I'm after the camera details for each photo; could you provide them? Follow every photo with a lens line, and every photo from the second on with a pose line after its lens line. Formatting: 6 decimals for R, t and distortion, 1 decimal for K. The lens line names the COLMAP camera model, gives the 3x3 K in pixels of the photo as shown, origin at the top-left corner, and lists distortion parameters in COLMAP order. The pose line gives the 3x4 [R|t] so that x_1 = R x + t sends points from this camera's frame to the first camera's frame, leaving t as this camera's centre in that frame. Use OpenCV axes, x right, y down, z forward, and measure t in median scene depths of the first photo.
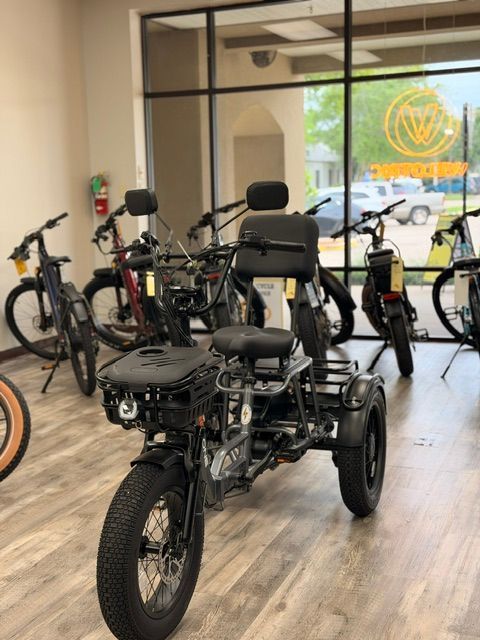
lens RADIAL K [[828.9, 0, 242.3], [0, 828.9, 317.3], [0, 0, 1]] dist [0.073840, 0.000000]
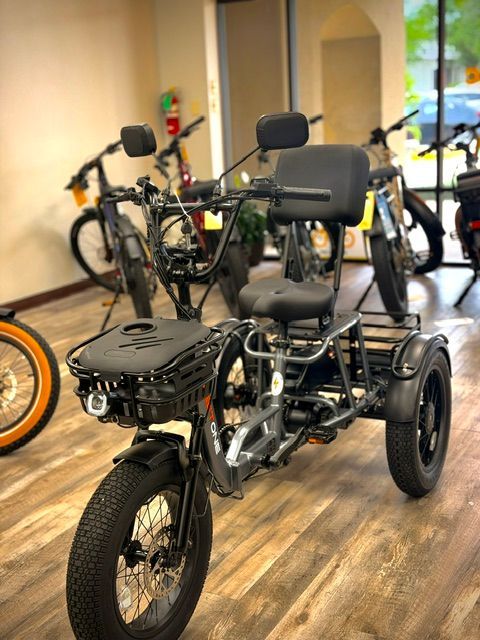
lens RADIAL K [[828.9, 0, 256.5], [0, 828.9, 306.2], [0, 0, 1]] dist [0.073840, 0.000000]
pose [[0.992460, -0.000320, -0.122570, 0.072628], [0.012255, 0.995245, 0.096633, -0.038463], [0.121956, -0.097406, 0.987744, 0.122341]]
